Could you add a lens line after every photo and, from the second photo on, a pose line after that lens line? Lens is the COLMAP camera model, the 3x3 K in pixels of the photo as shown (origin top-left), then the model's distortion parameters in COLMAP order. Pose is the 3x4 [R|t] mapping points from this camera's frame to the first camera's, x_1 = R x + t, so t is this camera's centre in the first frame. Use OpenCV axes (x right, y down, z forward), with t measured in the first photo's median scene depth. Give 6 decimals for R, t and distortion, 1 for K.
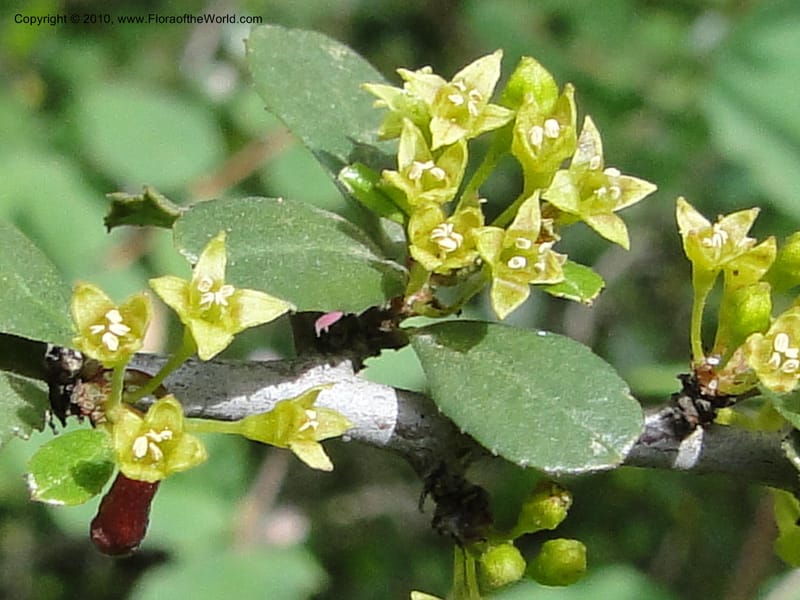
lens RADIAL K [[1683.6, 0, 401.9], [0, 1683.6, 301.3], [0, 0, 1]] dist [-0.087025, 0.000000]
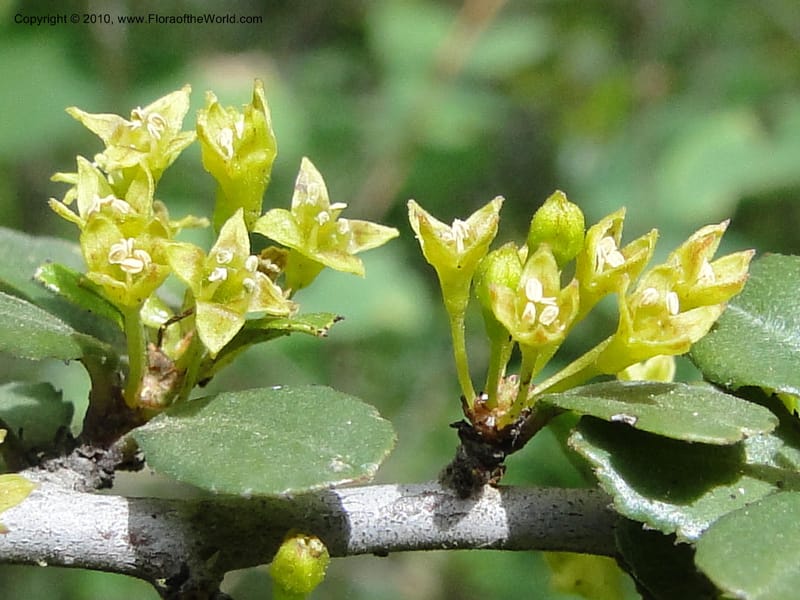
lens RADIAL K [[1683.6, 0, 397.5], [0, 1683.6, 300.0], [0, 0, 1]] dist [-0.087025, 0.000000]
pose [[0.985482, -0.139709, 0.096472, 0.069594], [0.156717, 0.967110, -0.200347, 0.159223], [-0.065308, 0.212557, 0.974964, 0.174735]]
